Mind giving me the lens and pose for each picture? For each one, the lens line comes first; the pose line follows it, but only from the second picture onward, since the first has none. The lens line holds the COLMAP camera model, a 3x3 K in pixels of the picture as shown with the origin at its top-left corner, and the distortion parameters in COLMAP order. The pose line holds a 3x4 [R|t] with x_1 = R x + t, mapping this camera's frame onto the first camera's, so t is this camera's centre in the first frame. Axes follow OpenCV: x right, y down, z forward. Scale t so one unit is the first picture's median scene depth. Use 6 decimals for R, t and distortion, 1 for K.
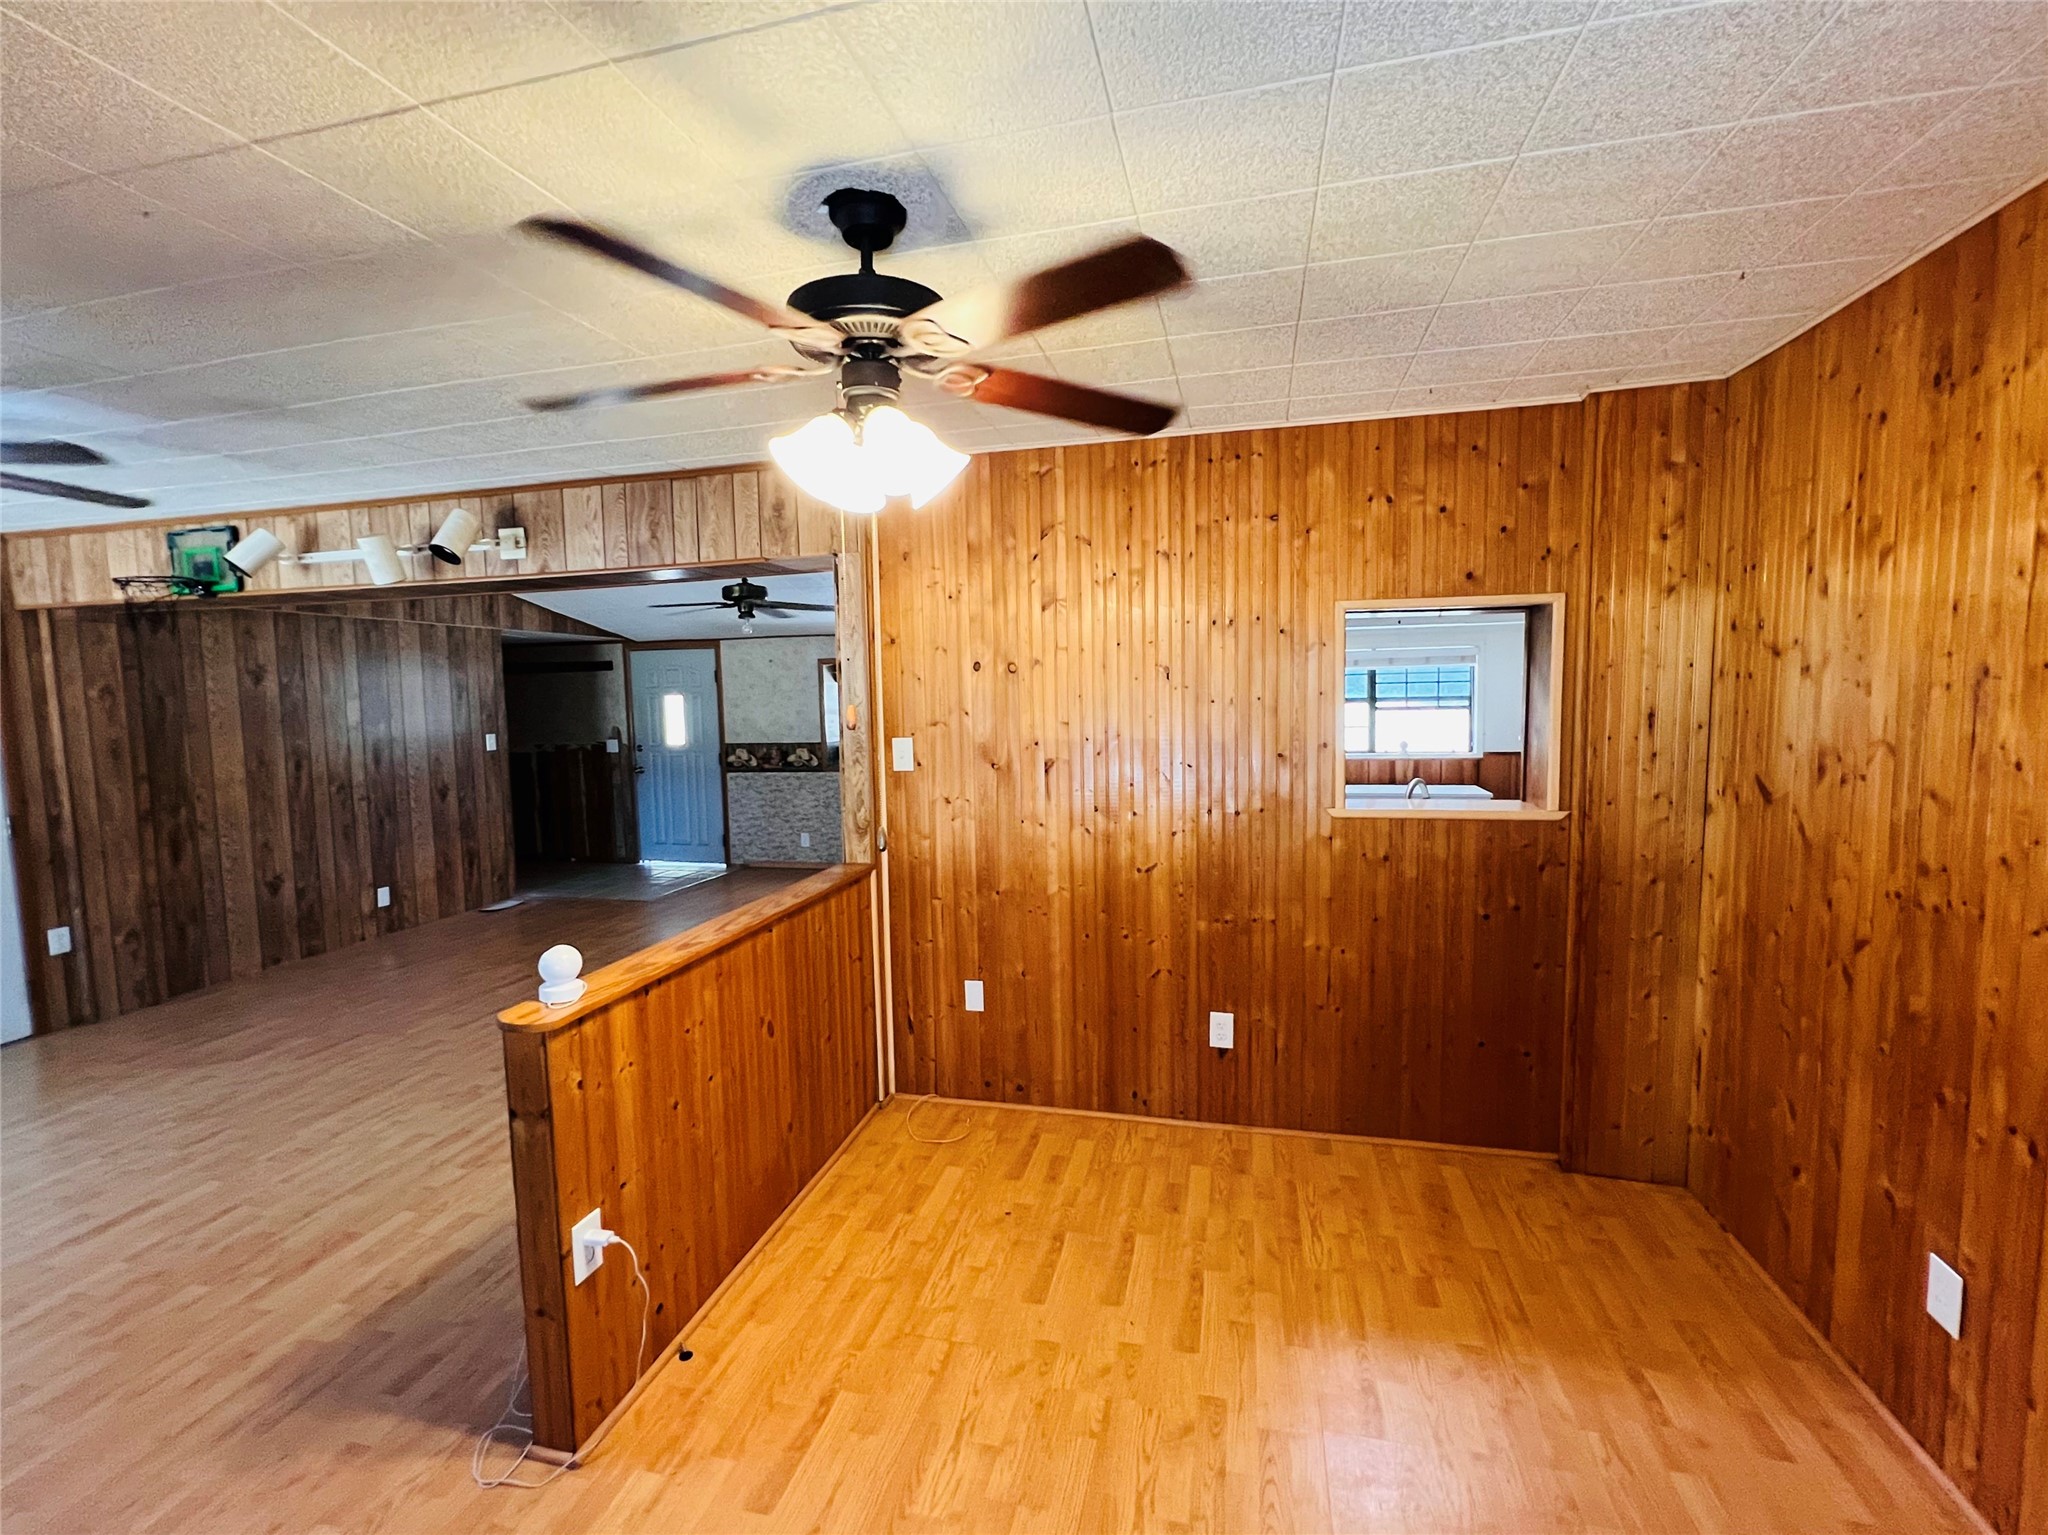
lens RADIAL K [[913.3, 0, 1016.4], [0, 913.3, 771.5], [0, 0, 1]] dist [-0.000299, 0.000315]
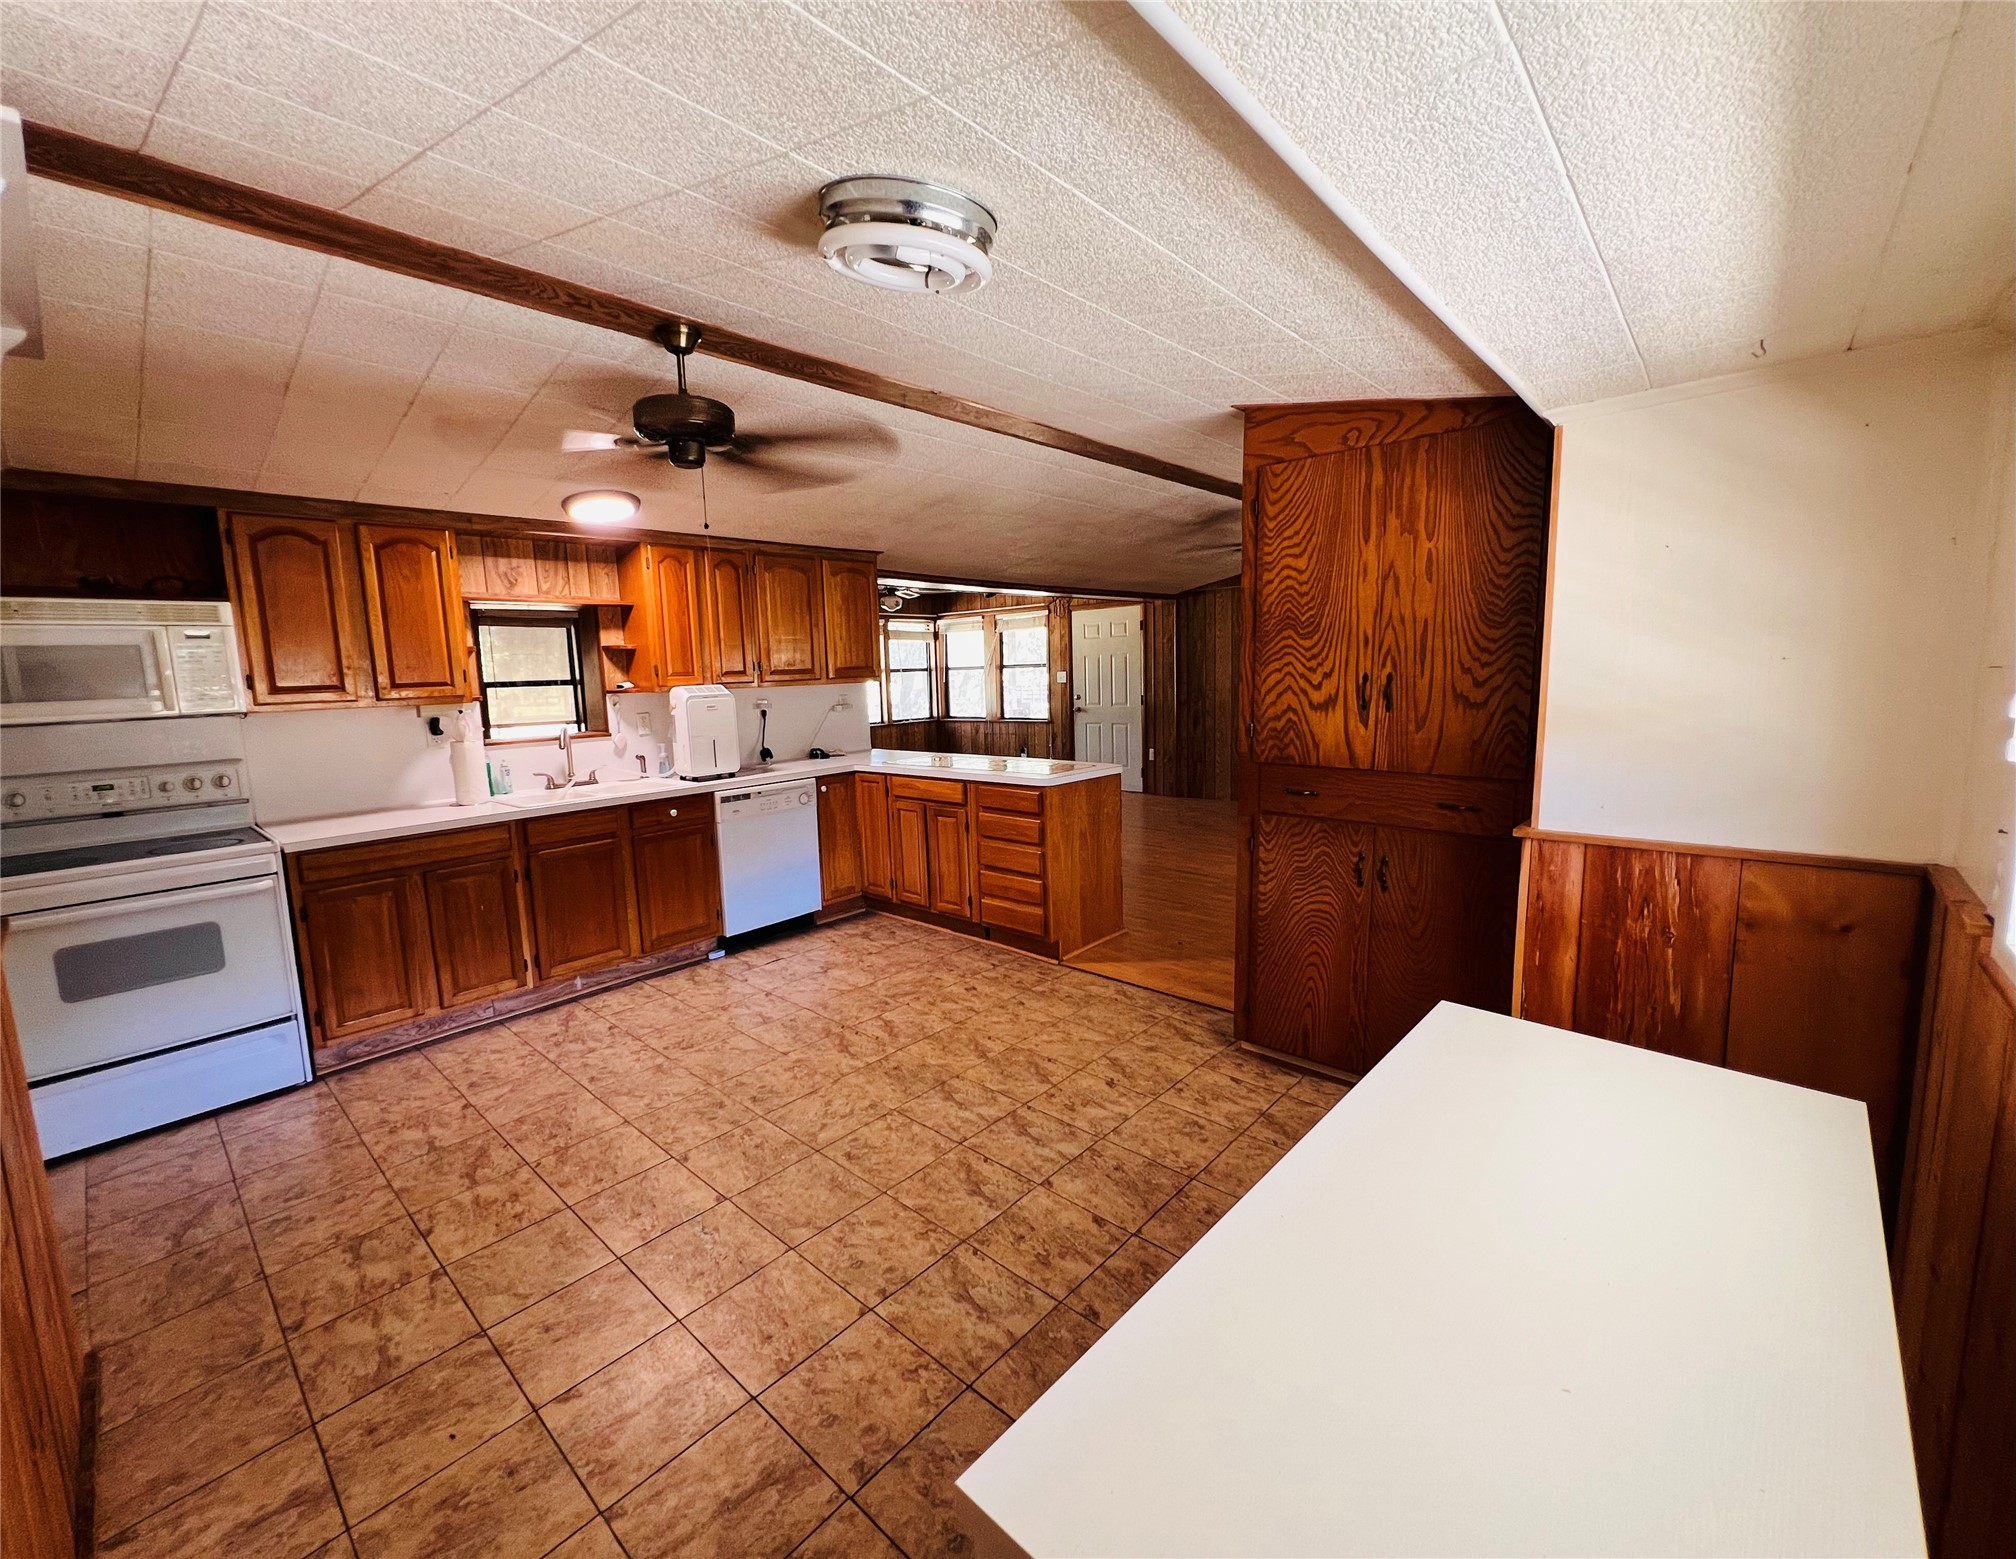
lens RADIAL K [[837.9, 0, 991.2], [0, 837.9, 772.7], [0, 0, 1]] dist [0.002085, 0.000776]
pose [[-0.469266, 0.148522, -0.870477, 0.819186], [-0.039034, 0.981302, 0.188474, -0.123333], [0.882194, 0.122422, -0.454694, 1.436534]]
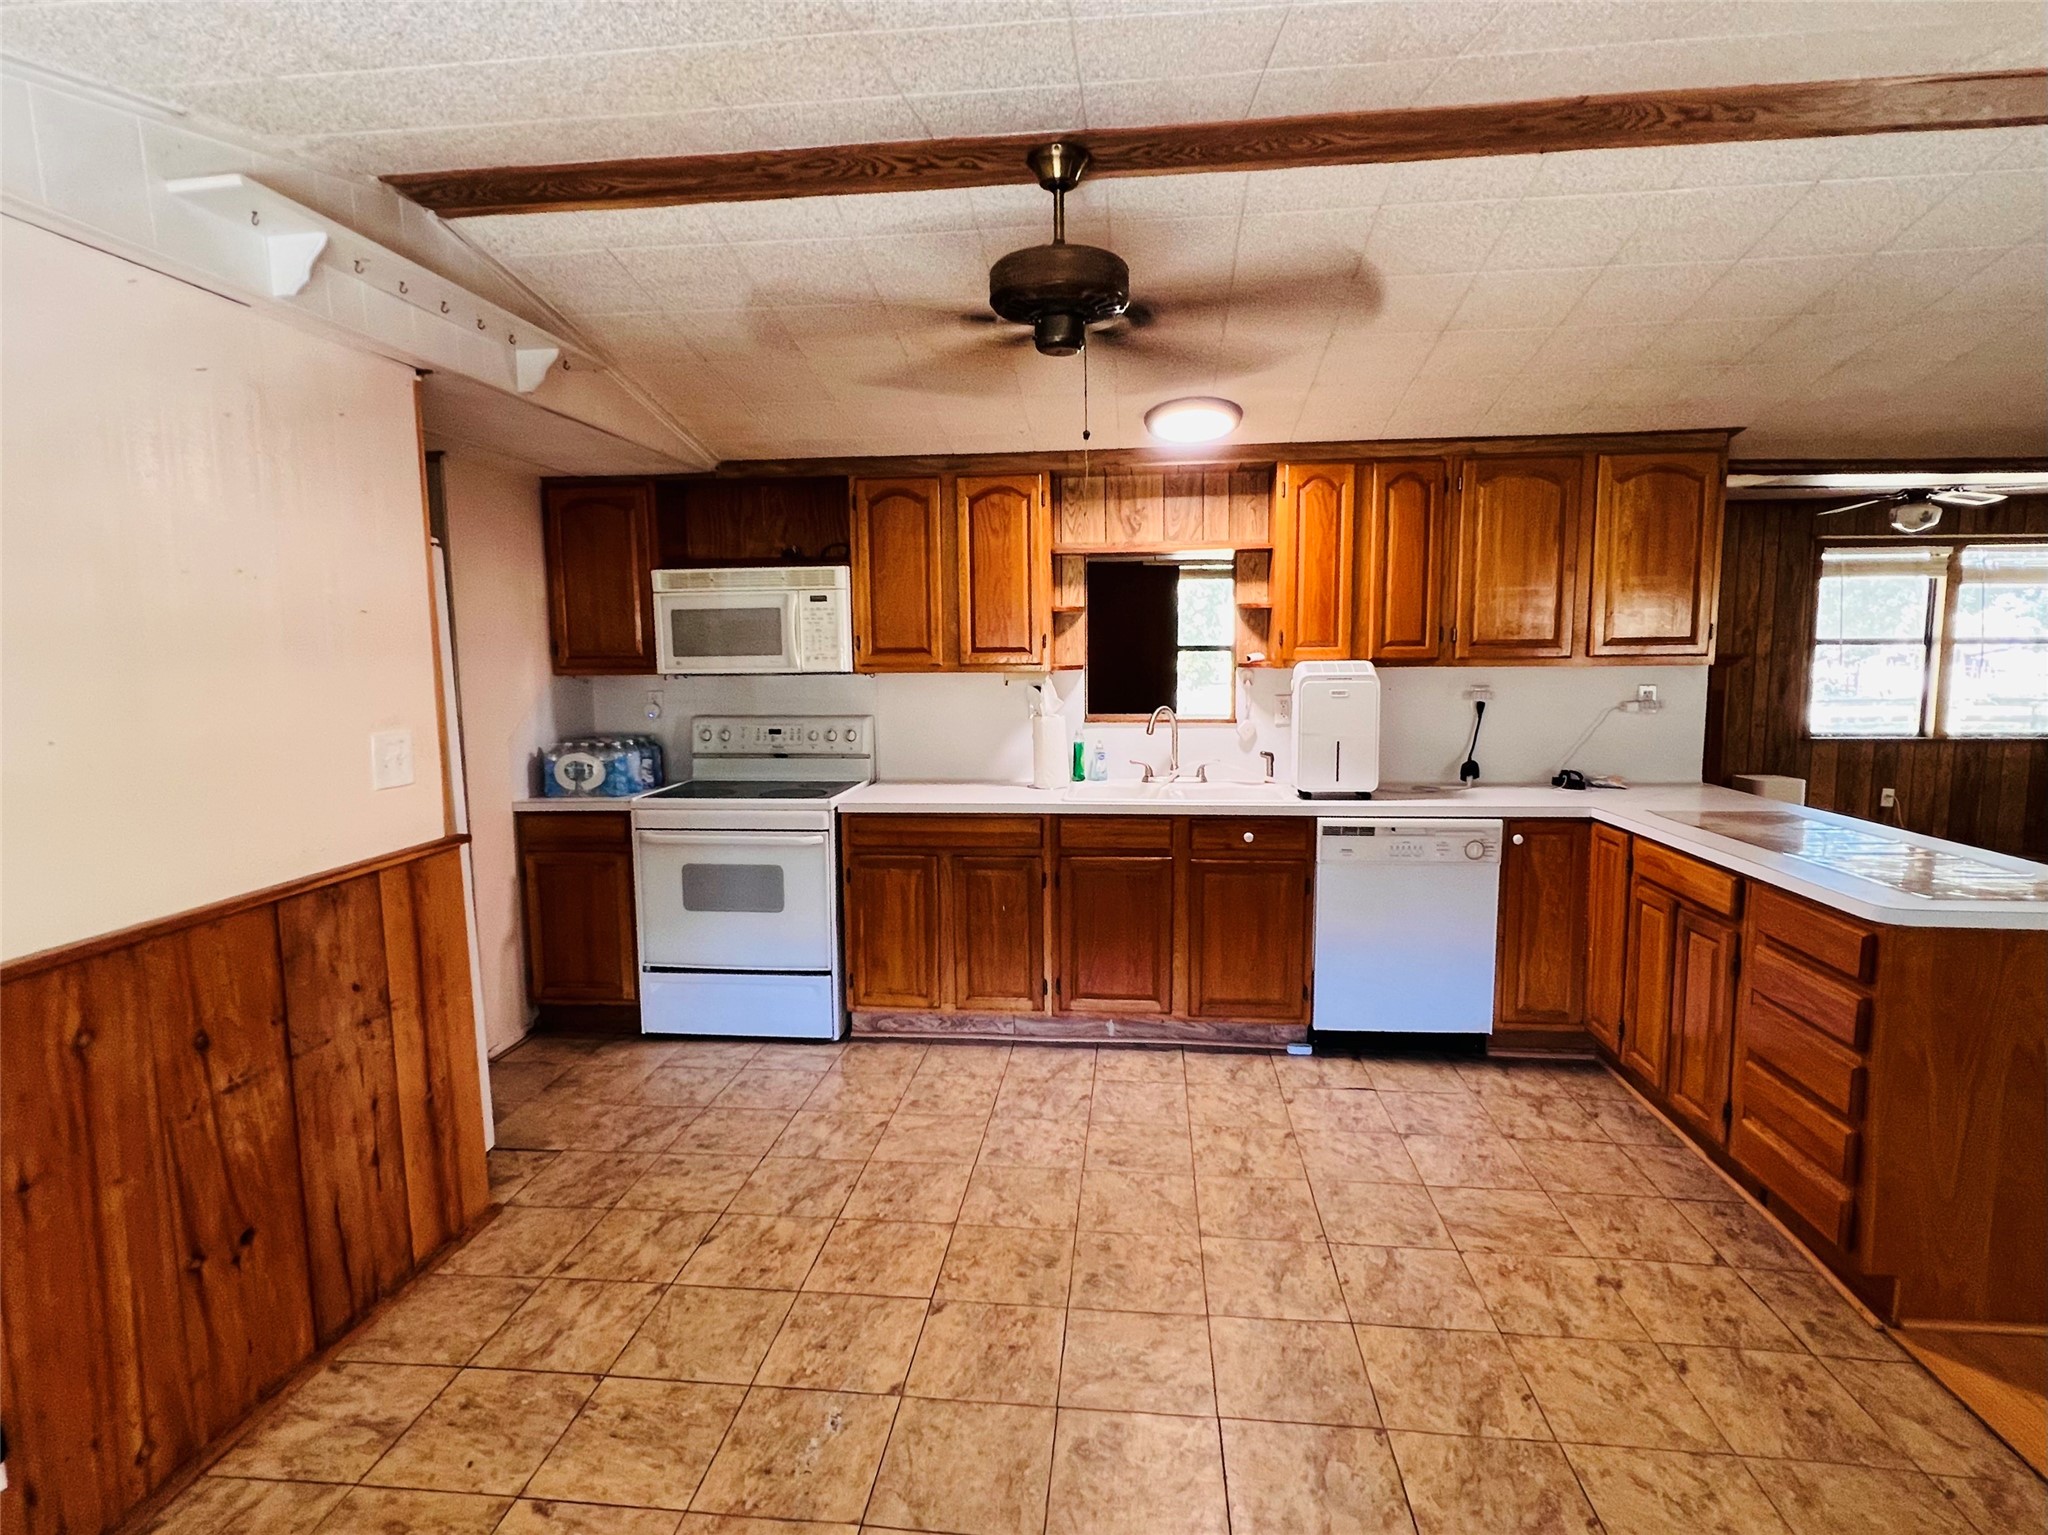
lens RADIAL K [[1069.4, 0, 1026.5], [0, 1069.4, 758.8], [0, 0, 1]] dist [-0.000700, 0.001045]
pose [[-0.989678, 0.045239, -0.135981, 0.514828], [0.017333, 0.979687, 0.199780, -0.124622], [0.142257, 0.195361, -0.970359, 1.489062]]
